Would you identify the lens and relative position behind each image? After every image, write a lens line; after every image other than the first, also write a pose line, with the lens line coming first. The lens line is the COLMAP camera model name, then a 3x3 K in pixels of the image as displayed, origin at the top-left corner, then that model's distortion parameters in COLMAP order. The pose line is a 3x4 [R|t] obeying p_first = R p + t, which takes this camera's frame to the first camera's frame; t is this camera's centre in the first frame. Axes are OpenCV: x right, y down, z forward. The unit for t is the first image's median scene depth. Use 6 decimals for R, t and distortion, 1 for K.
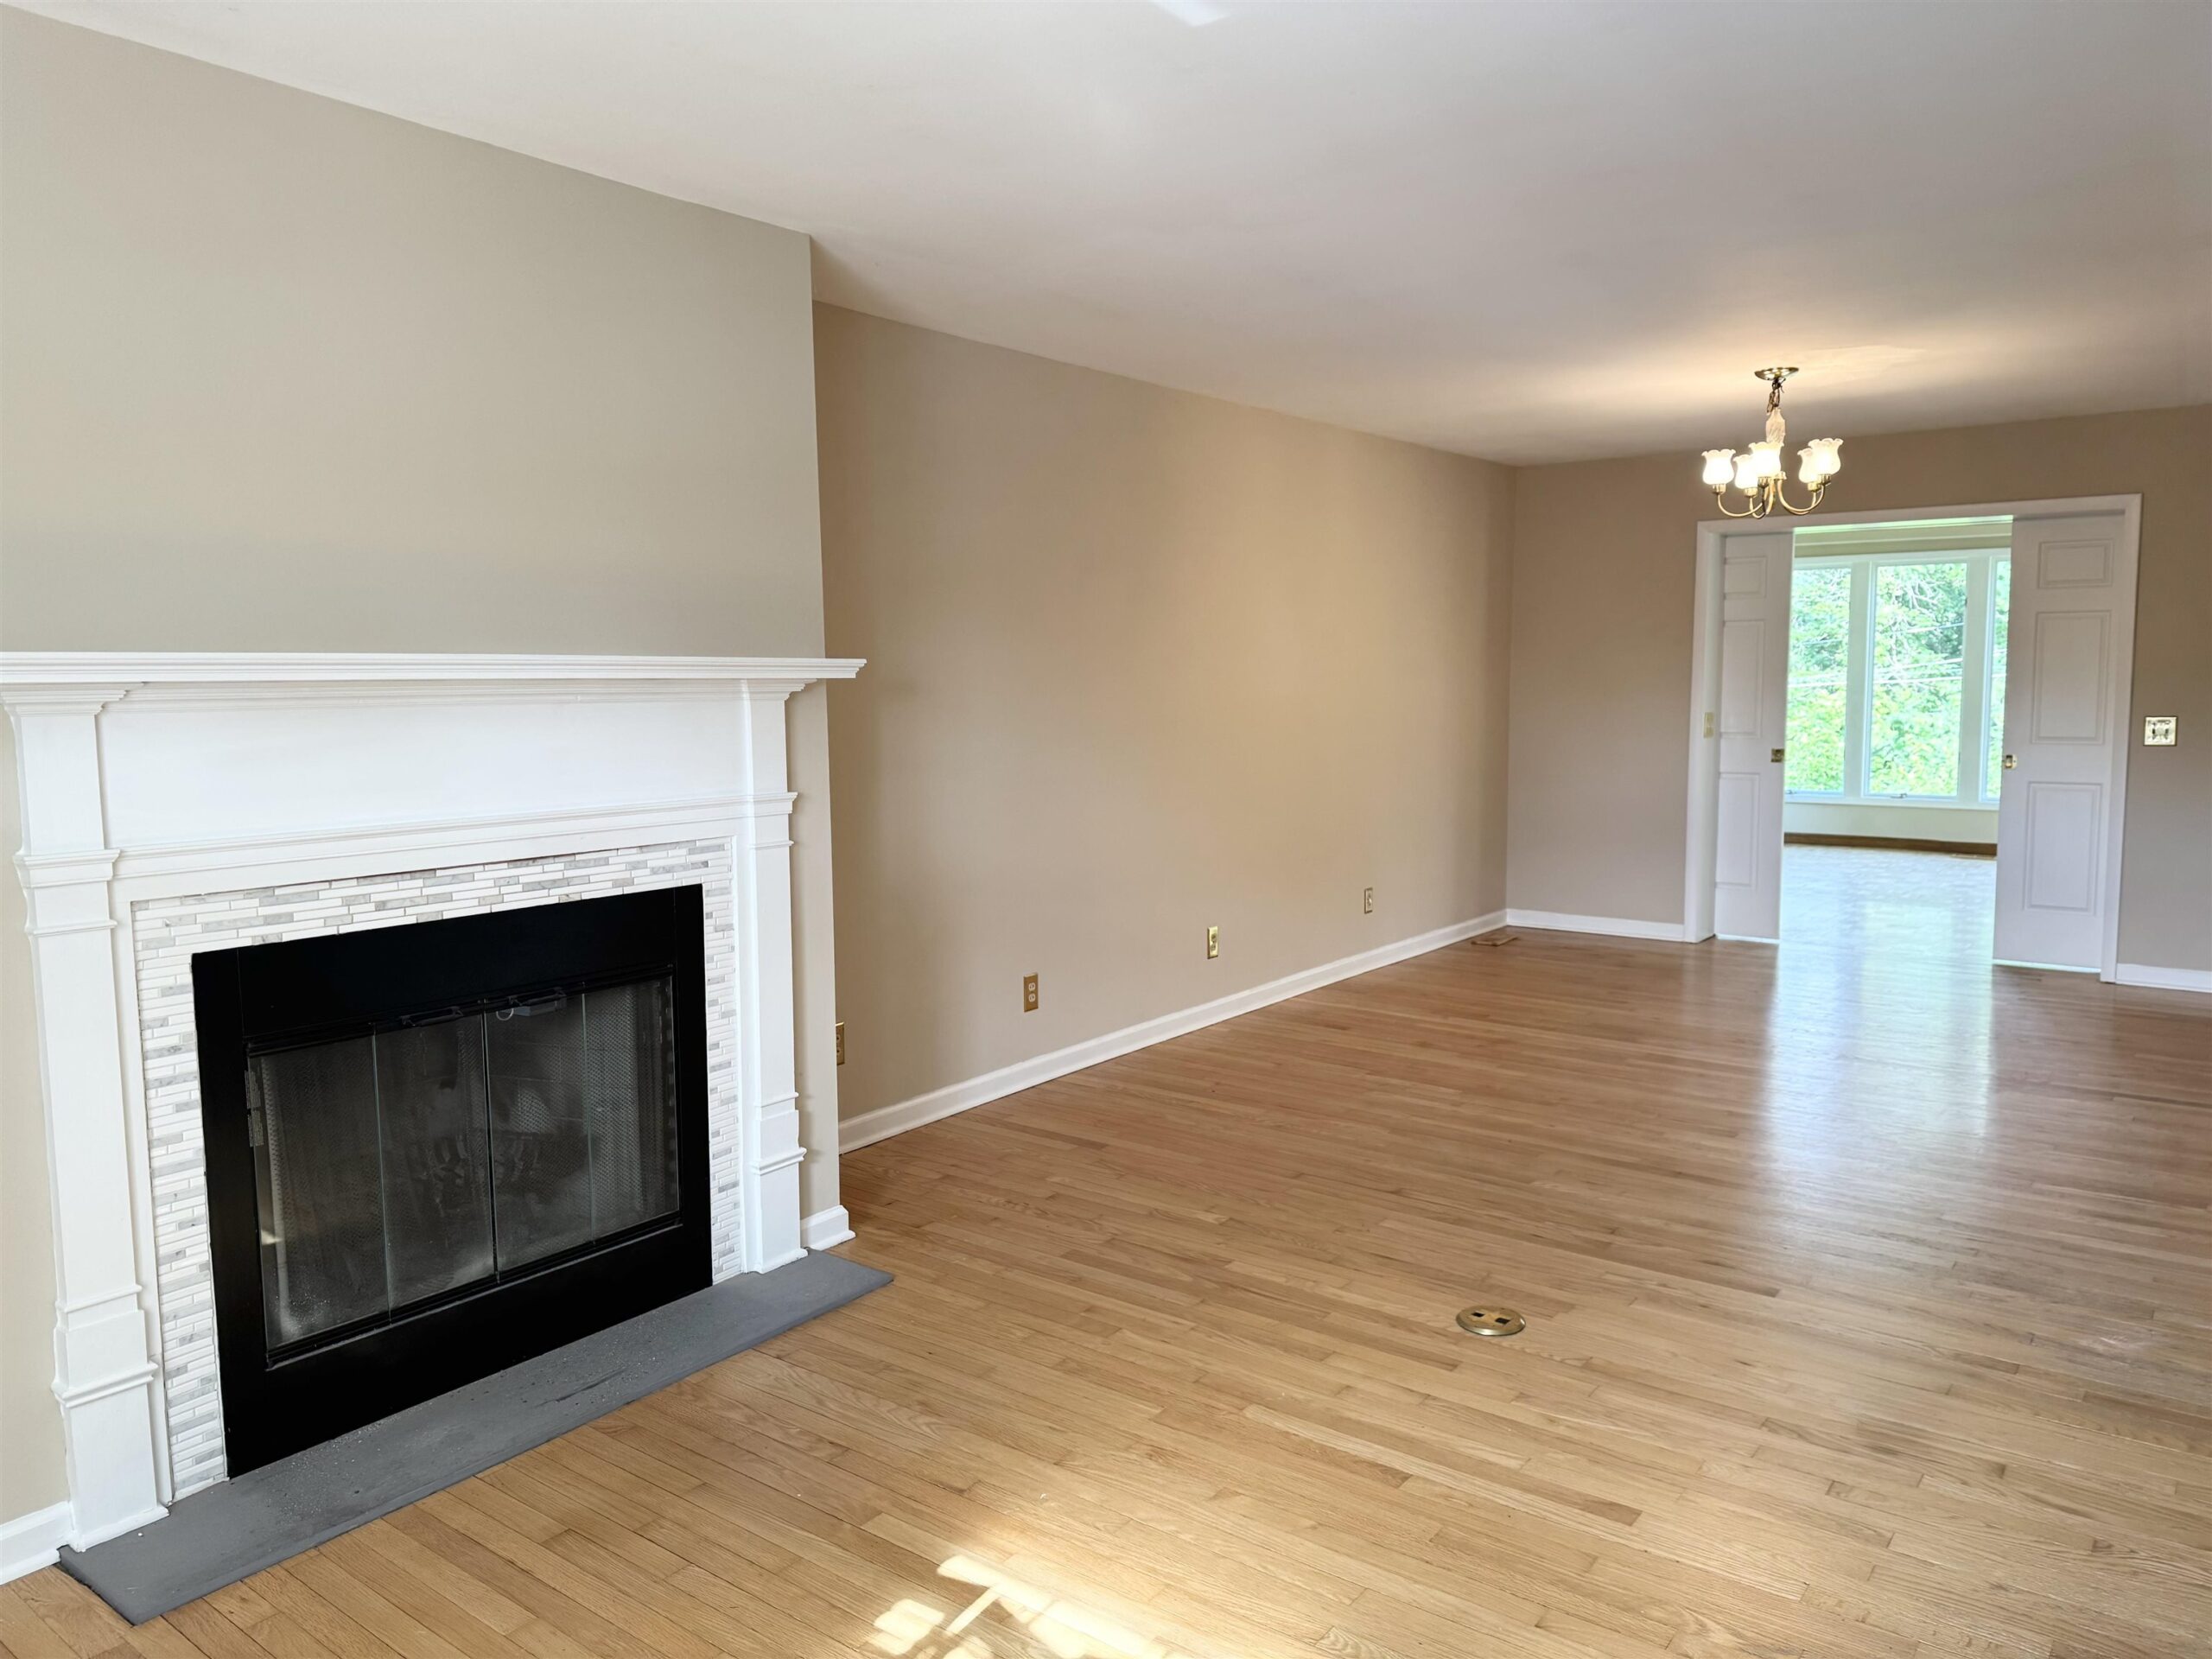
lens RADIAL K [[1536.8, 0, 1118.2], [0, 1536.8, 832.8], [0, 0, 1]] dist [0.044345, -0.030290]
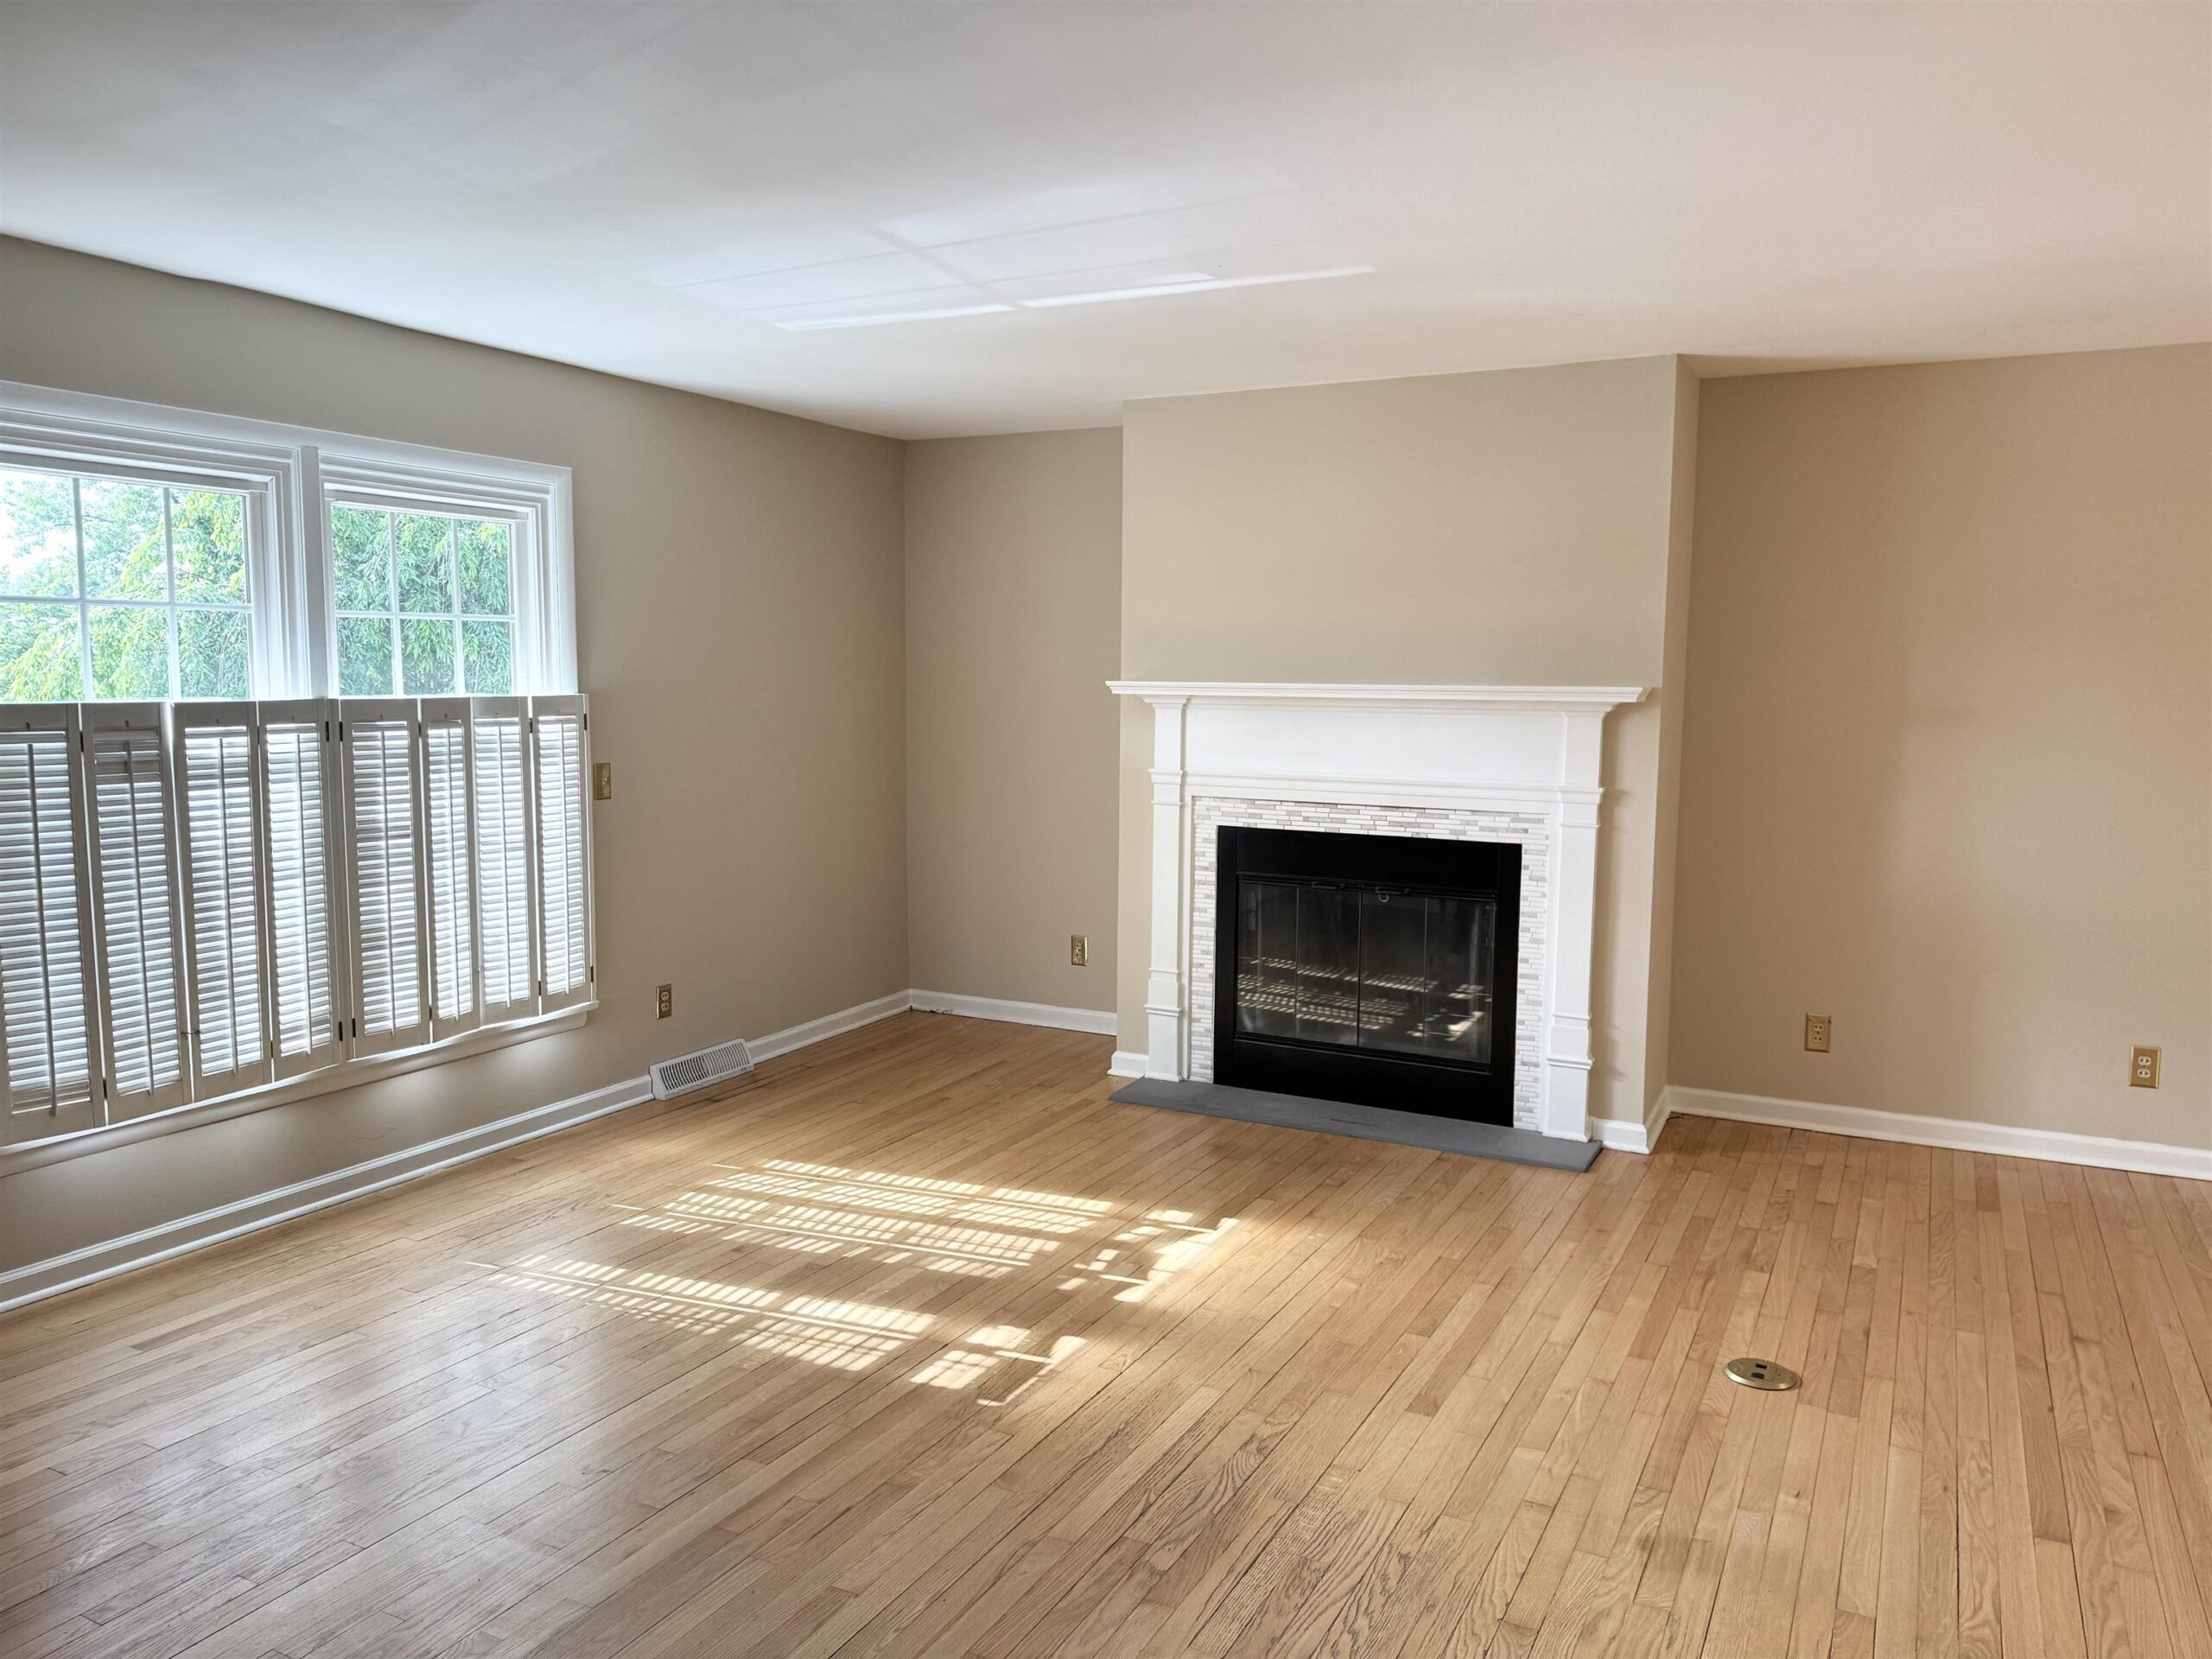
lens RADIAL K [[1536.8, 0, 1119.3], [0, 1536.8, 830.0], [0, 0, 1]] dist [0.044345, -0.030290]
pose [[0.170102, 0.111201, -0.979132, 1.098570], [-0.114447, 0.989118, 0.092453, -0.071638], [0.978758, 0.096332, 0.180978, 0.389371]]
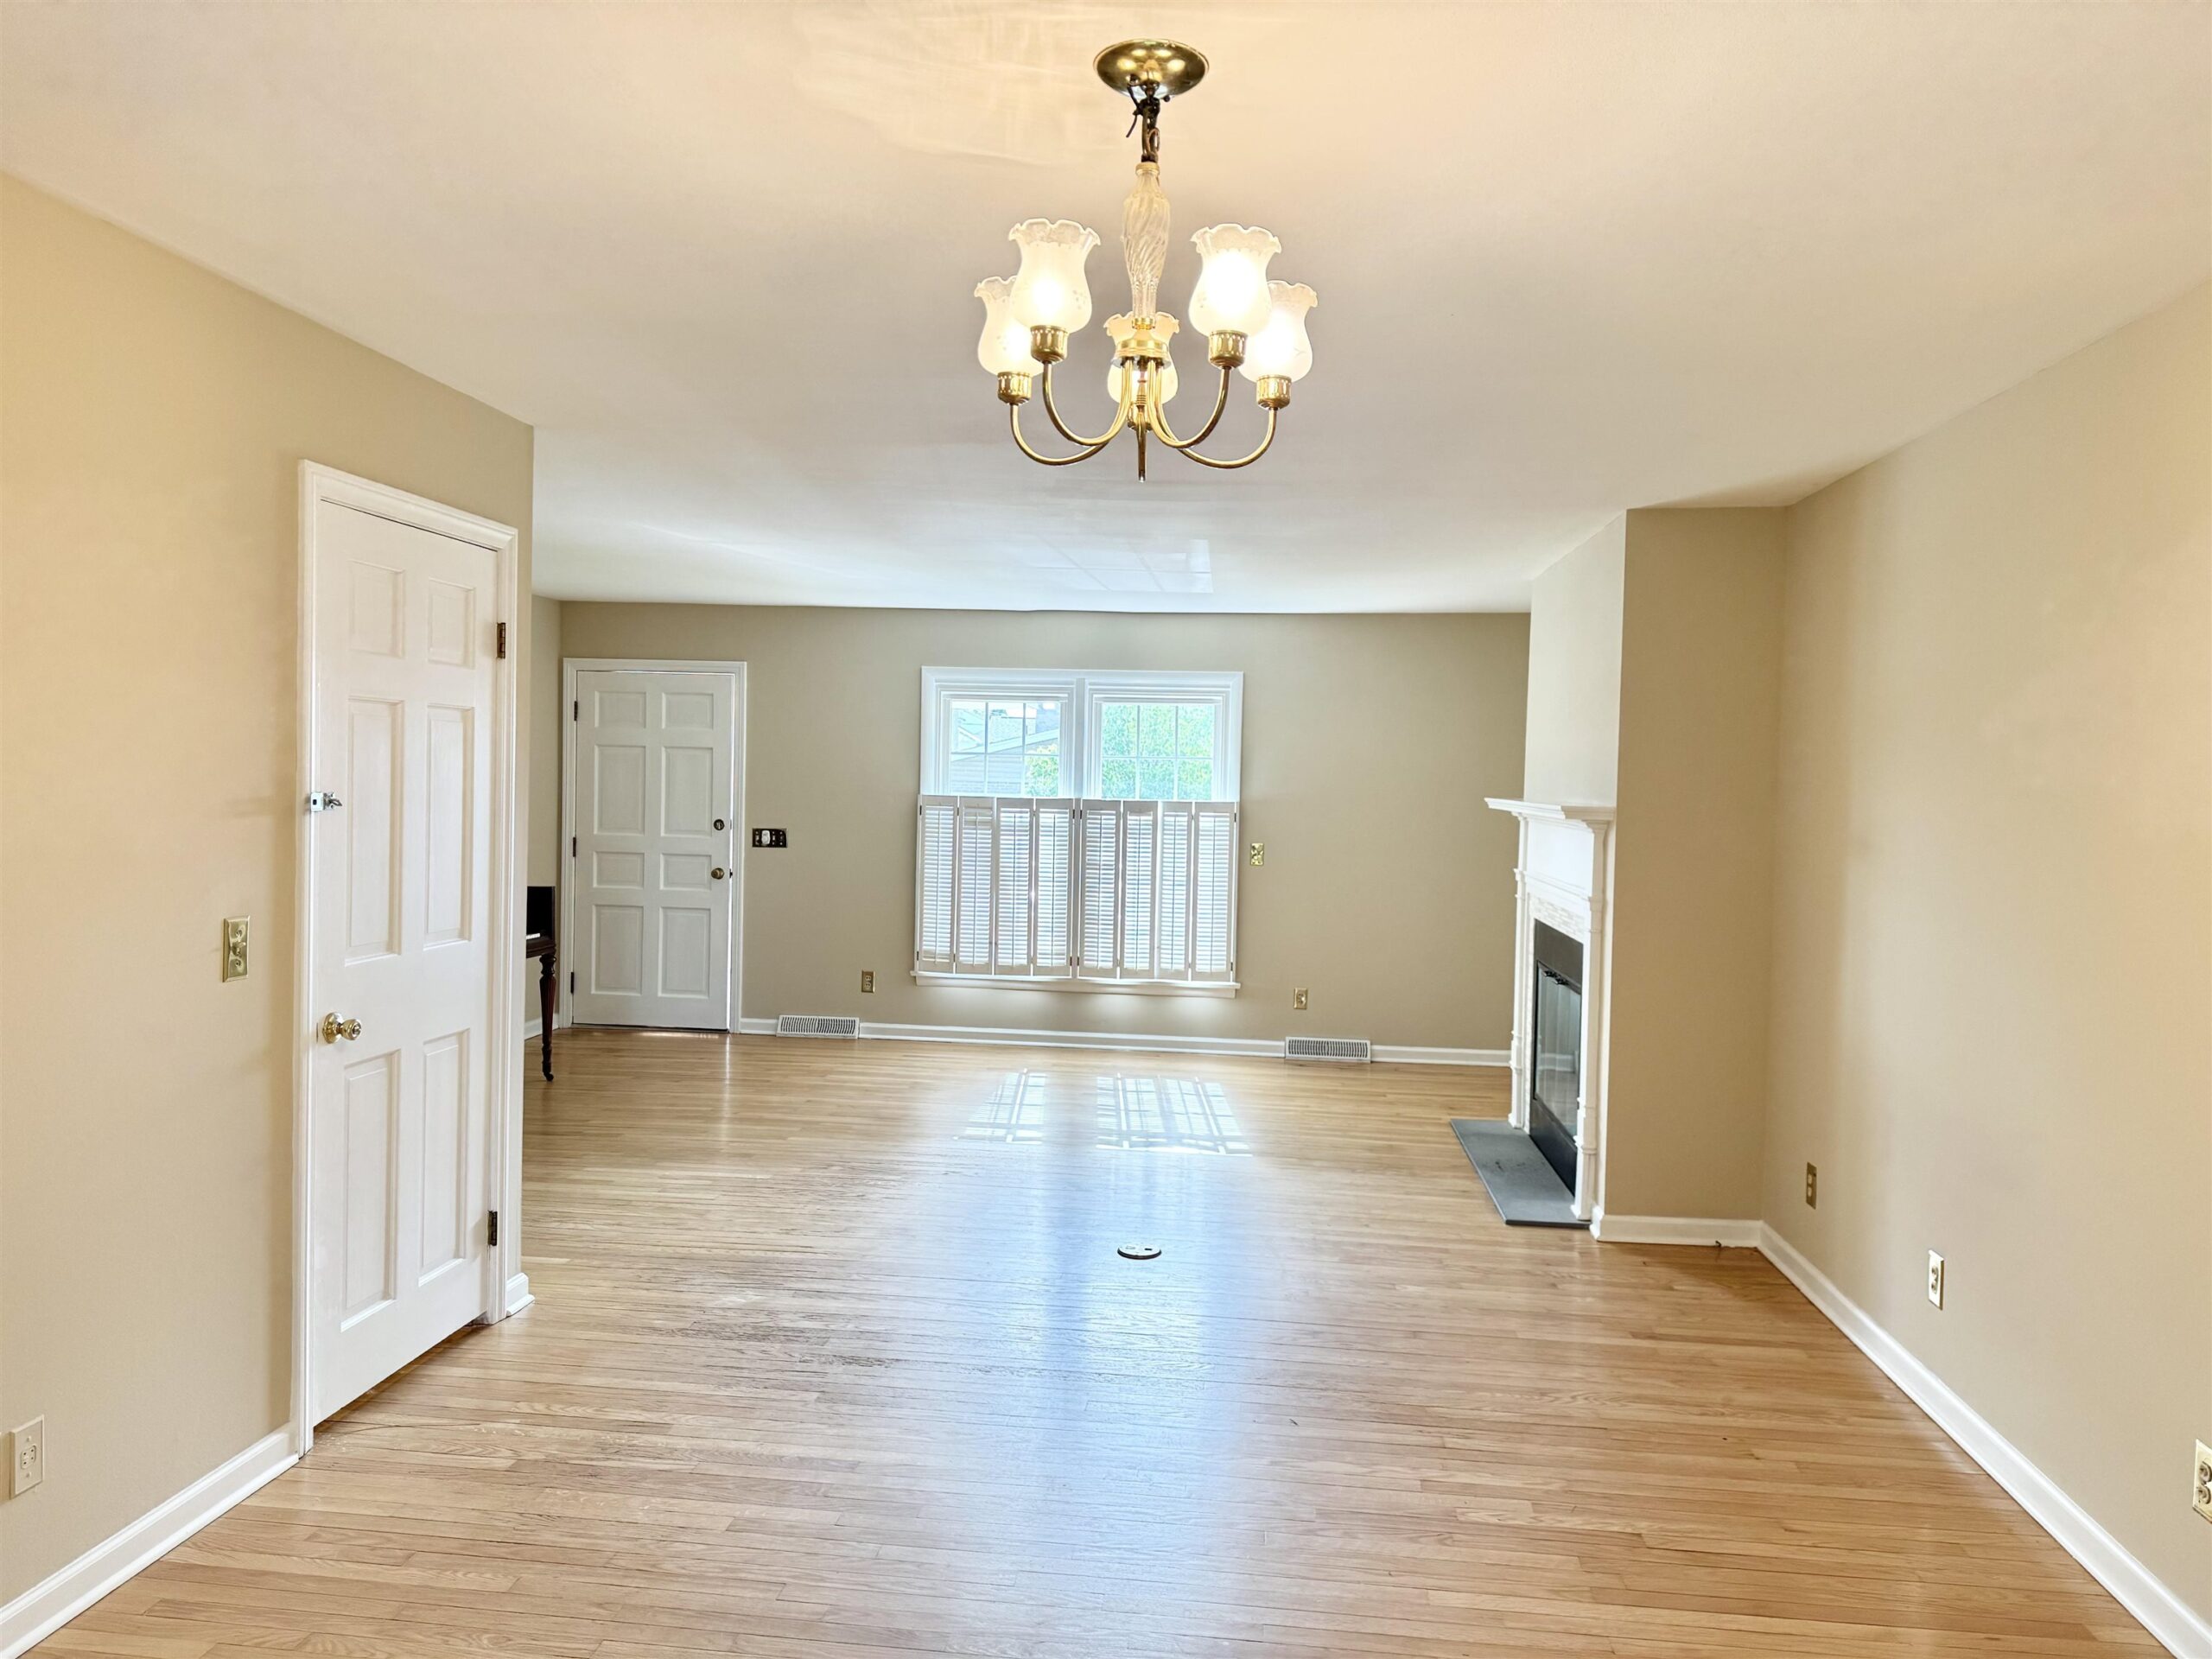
lens RADIAL K [[1536.8, 0, 1122.0], [0, 1536.8, 825.0], [0, 0, 1]] dist [0.044345, -0.030290]
pose [[-0.856029, 0.005655, -0.516898, 1.009098], [-0.070125, 0.989426, 0.126958, -0.271417], [0.512150, 0.144927, -0.846580, 2.173454]]
